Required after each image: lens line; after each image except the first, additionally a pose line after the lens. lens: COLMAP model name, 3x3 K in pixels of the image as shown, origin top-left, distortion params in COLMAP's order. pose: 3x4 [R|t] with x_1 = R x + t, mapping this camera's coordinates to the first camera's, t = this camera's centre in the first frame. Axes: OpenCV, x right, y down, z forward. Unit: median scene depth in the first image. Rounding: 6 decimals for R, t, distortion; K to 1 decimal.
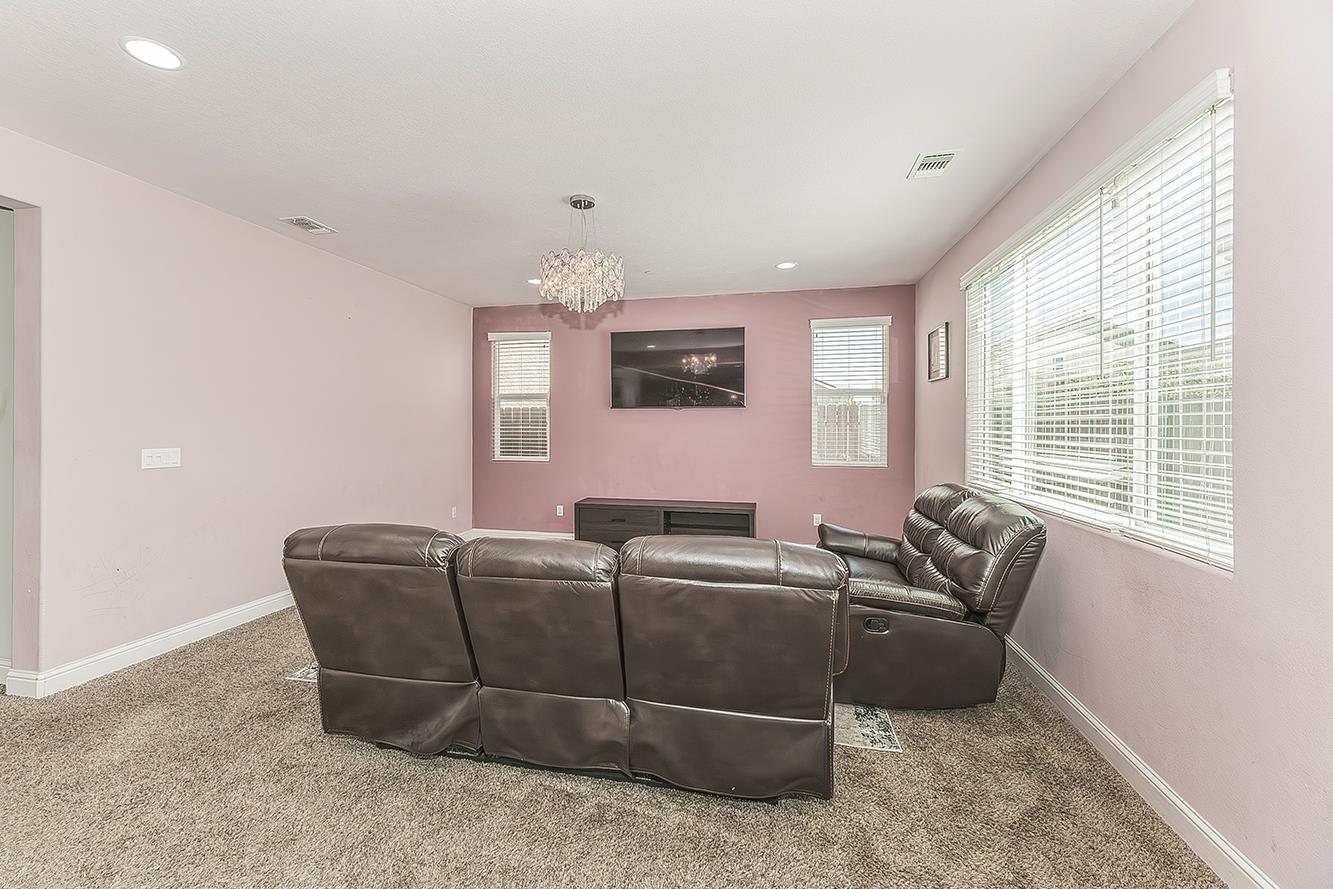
lens RADIAL K [[561.6, 0, 666.8], [0, 561.6, 423.3], [0, 0, 1]] dist [0.000824, 0.000062]
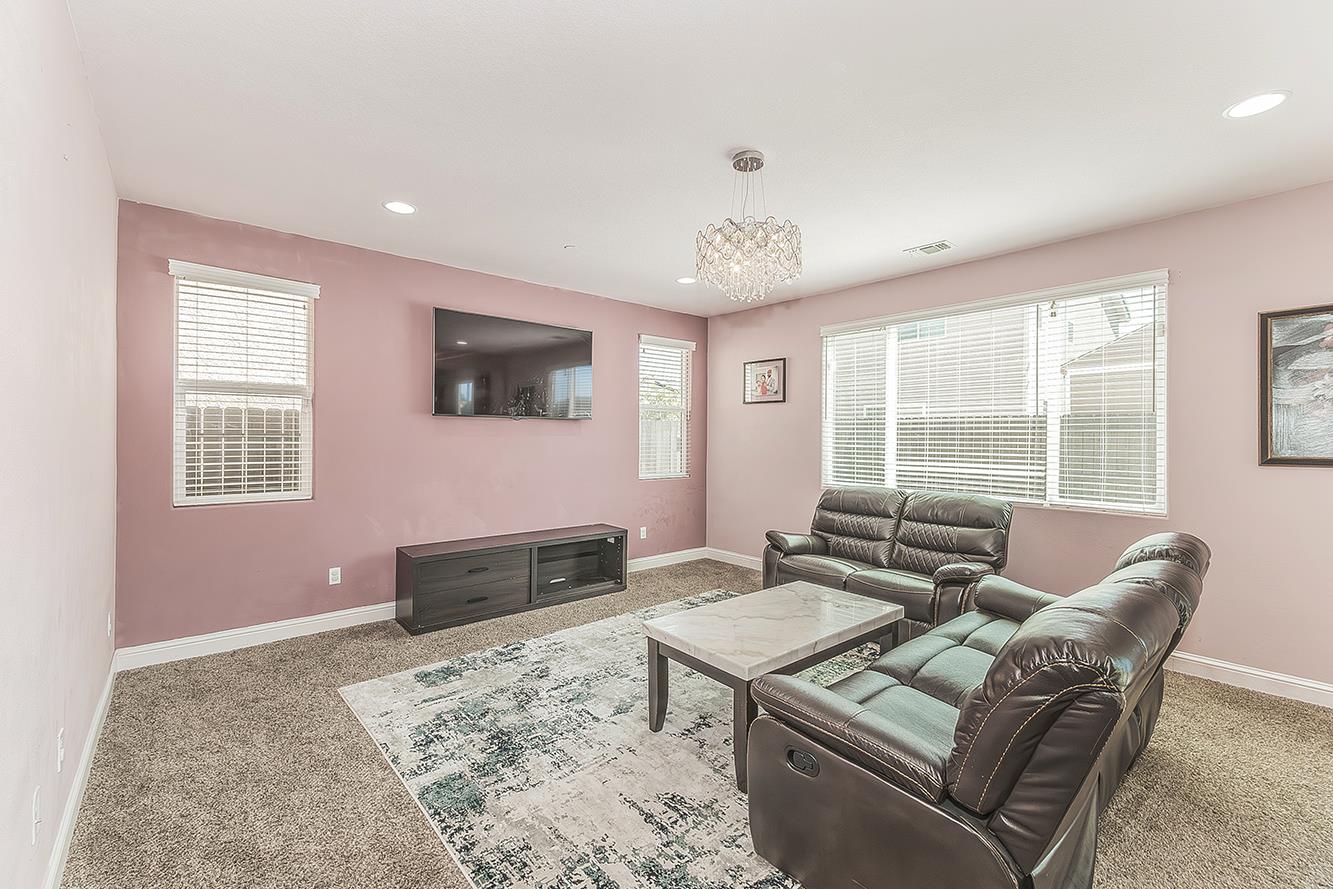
lens RADIAL K [[561.6, 0, 666.8], [0, 561.6, 423.3], [0, 0, 1]] dist [0.000824, 0.000062]
pose [[0.607145, 0.017172, 0.794405, -0.467672], [-0.009930, 0.999852, -0.014024, -0.008937], [-0.794529, 0.000626, 0.607226, 0.331095]]
